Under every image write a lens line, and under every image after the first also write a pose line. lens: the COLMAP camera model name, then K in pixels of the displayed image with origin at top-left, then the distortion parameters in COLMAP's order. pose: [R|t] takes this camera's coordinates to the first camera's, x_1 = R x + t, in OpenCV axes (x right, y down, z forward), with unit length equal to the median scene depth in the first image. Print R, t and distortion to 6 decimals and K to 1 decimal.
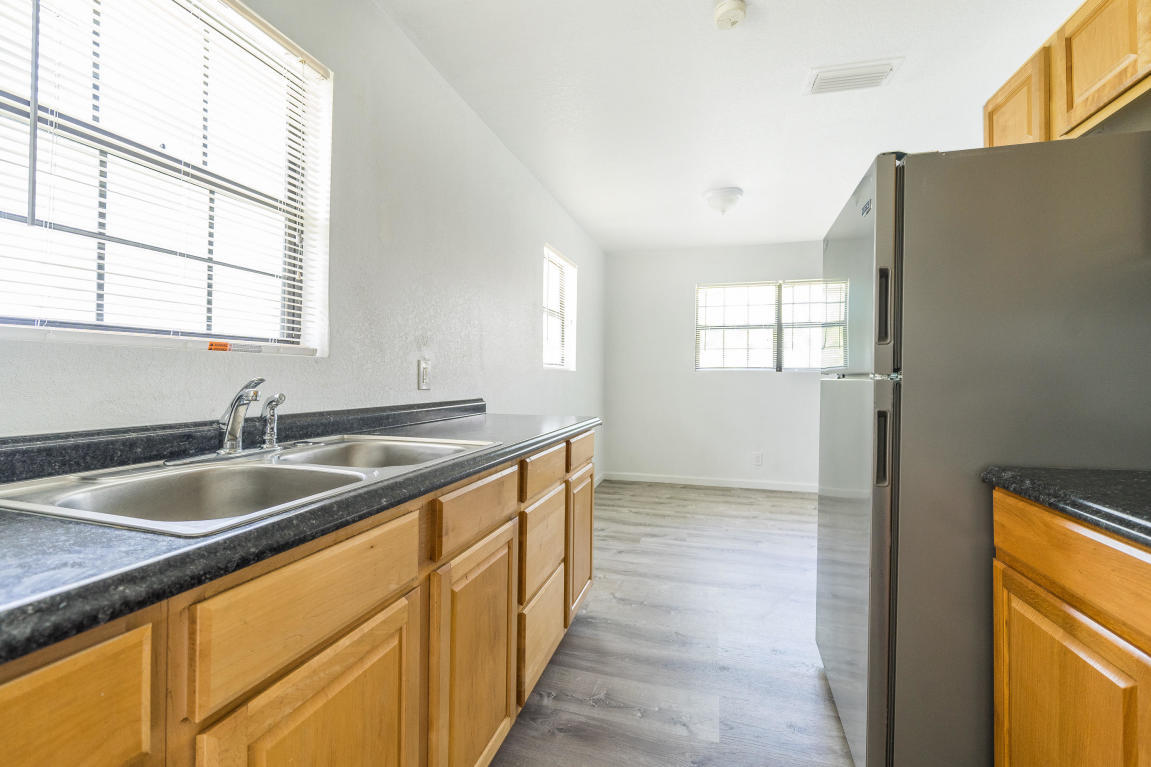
lens RADIAL K [[468.4, 0, 581.1], [0, 468.4, 372.8], [0, 0, 1]] dist [-0.003976, -0.000542]
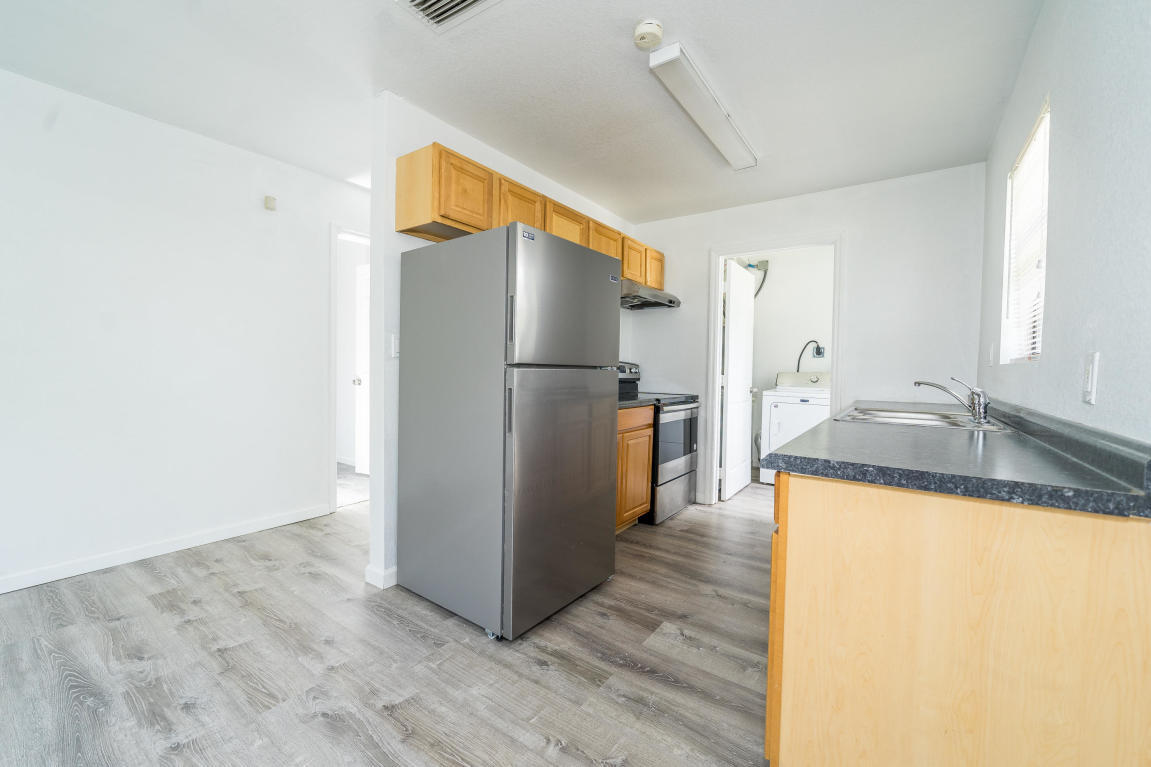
lens RADIAL K [[468.4, 0, 568.8], [0, 468.4, 374.7], [0, 0, 1]] dist [-0.003976, -0.000542]
pose [[-0.941987, -0.033150, 0.334008, 0.040335], [-0.030796, 0.999450, 0.012340, 0.006191], [-0.334233, 0.001337, -0.942490, 0.862930]]
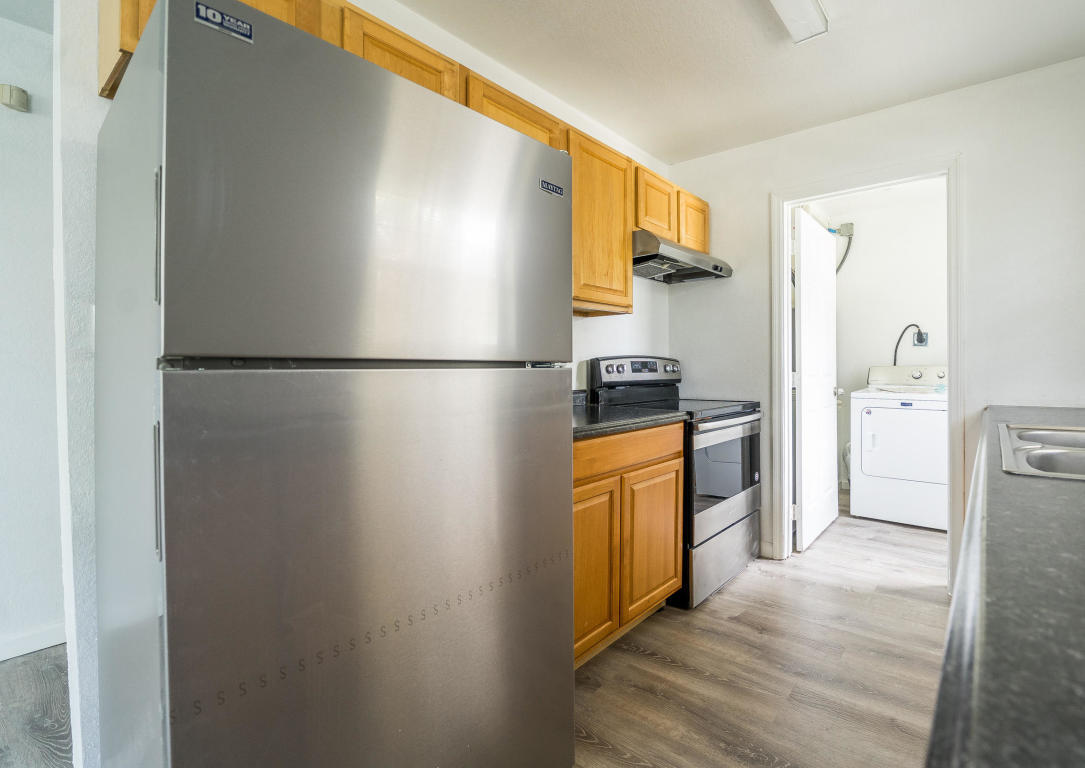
lens RADIAL K [[488.7, 0, 684.5], [0, 488.7, 363.6], [0, 0, 1]] dist [-0.007514, -0.000476]
pose [[-0.960798, -0.005414, 0.277195, 0.020018], [-0.008393, 0.999919, -0.009564, 0.004798], [-0.277121, -0.011516, -0.960766, 0.573019]]
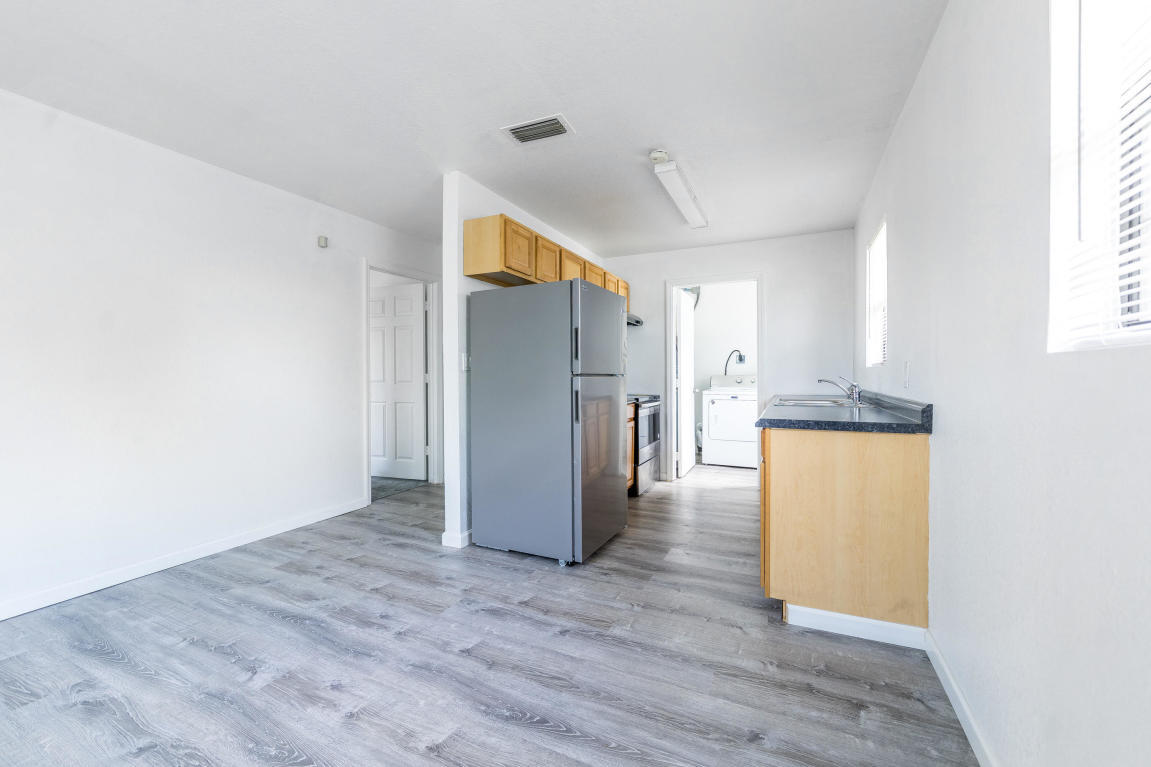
lens RADIAL K [[468.4, 0, 568.6], [0, 468.4, 374.9], [0, 0, 1]] dist [-0.003976, -0.000542]
pose [[-0.986855, -0.005720, 0.161505, 0.145922], [-0.006925, 0.999952, -0.006899, 0.008898], [-0.161458, -0.007926, -0.986848, 1.109778]]
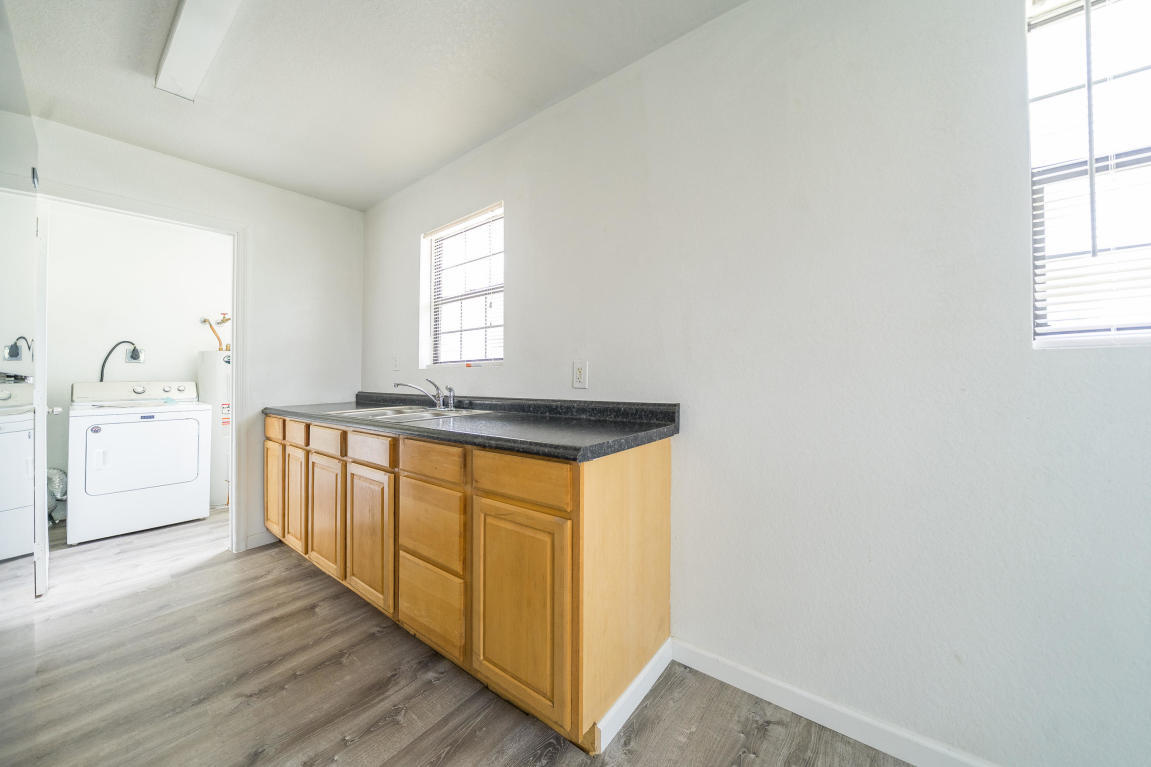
lens RADIAL K [[409.7, 0, 564.2], [0, 409.7, 373.9], [0, 0, 1]] dist [-0.008649, -0.001364]
pose [[-0.380532, -0.012643, -0.924681, 0.272957], [0.014087, 0.999711, -0.019466, 0.009306], [0.924660, -0.020434, -0.380244, 0.653876]]
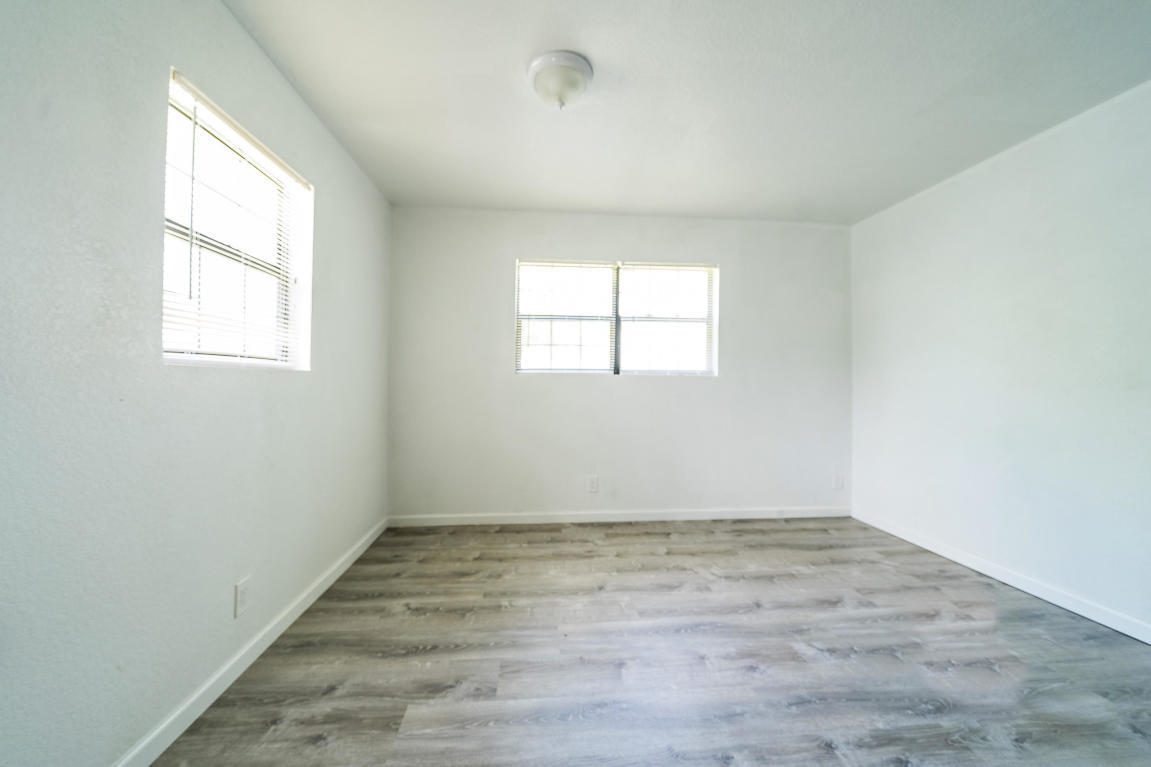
lens RADIAL K [[409.7, 0, 571.6], [0, 409.7, 377.6], [0, 0, 1]] dist [-0.008649, -0.001364]
pose [[0.932152, 0.000992, 0.362066, 0.109384], [-0.000922, 1.000000, -0.000367, 0.003600], [-0.362066, 0.000008, 0.932152, 0.433164]]
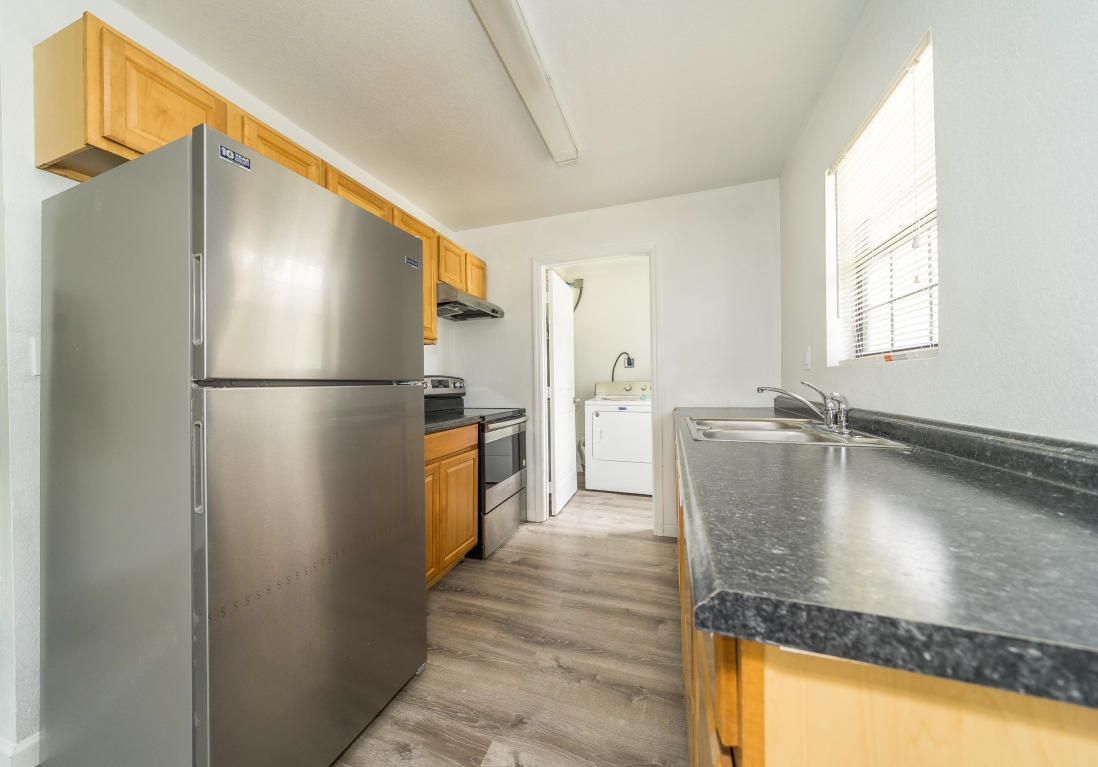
lens RADIAL K [[398.5, 0, 519.4], [0, 398.5, 376.2], [0, 0, 1]] dist [0.003031, 0.000351]
pose [[-0.996704, 0.002962, 0.081074, 0.057238], [0.001181, 0.999757, -0.022013, 0.005542], [-0.081119, -0.021845, -0.996465, 0.657431]]
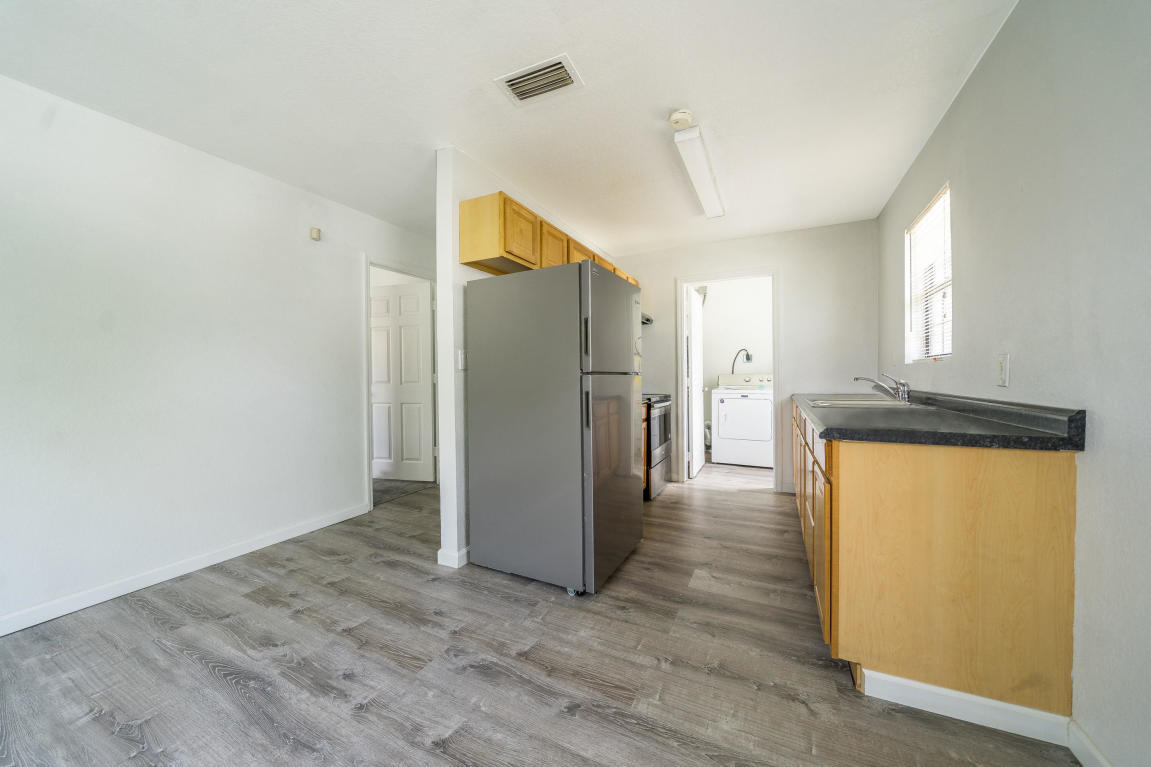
lens RADIAL K [[409.7, 0, 569.2], [0, 409.7, 375.5], [0, 0, 1]] dist [-0.008649, -0.001364]
pose [[-0.983245, -0.000547, 0.182290, 0.172244], [-0.001757, 0.999977, -0.006477, 0.010226], [-0.182282, -0.006689, -0.983224, 0.945622]]
